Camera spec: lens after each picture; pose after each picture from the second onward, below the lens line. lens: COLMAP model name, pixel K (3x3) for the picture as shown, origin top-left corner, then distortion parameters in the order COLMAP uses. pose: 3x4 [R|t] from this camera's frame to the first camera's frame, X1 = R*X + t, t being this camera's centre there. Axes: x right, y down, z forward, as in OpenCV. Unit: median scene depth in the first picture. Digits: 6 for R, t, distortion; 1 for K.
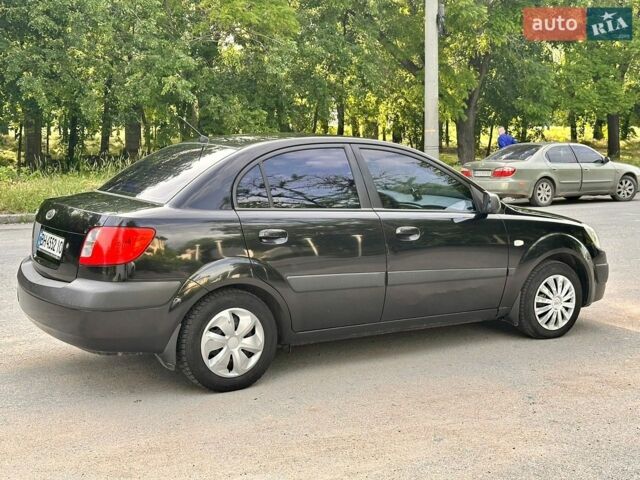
lens RADIAL K [[875.3, 0, 318.3], [0, 875.3, 240.6], [0, 0, 1]] dist [0.135505, -0.128869]
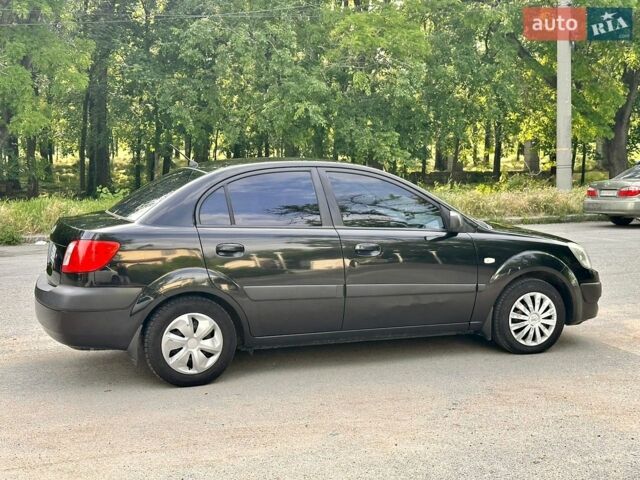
lens RADIAL K [[875.3, 0, 318.3], [0, 875.3, 240.6], [0, 0, 1]] dist [0.135505, -0.128869]
pose [[0.978987, 0.010788, -0.203638, 0.253662], [-0.015298, 0.999671, -0.020586, 0.003688], [0.203349, 0.023269, 0.978830, -0.070603]]
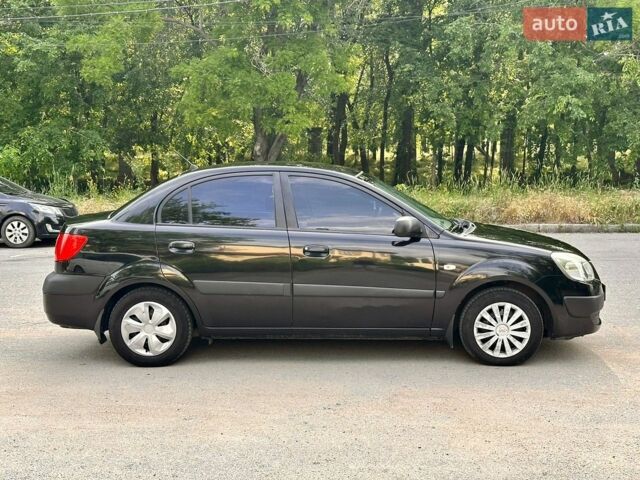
lens RADIAL K [[880.5, 0, 338.3], [0, 880.5, 240.2], [0, 0, 1]] dist [0.129847, -0.068566]
pose [[0.831203, 0.044003, -0.554225, 0.726998], [-0.053836, 0.998549, -0.001461, -0.021603], [0.553356, 0.031052, 0.832366, 0.069378]]
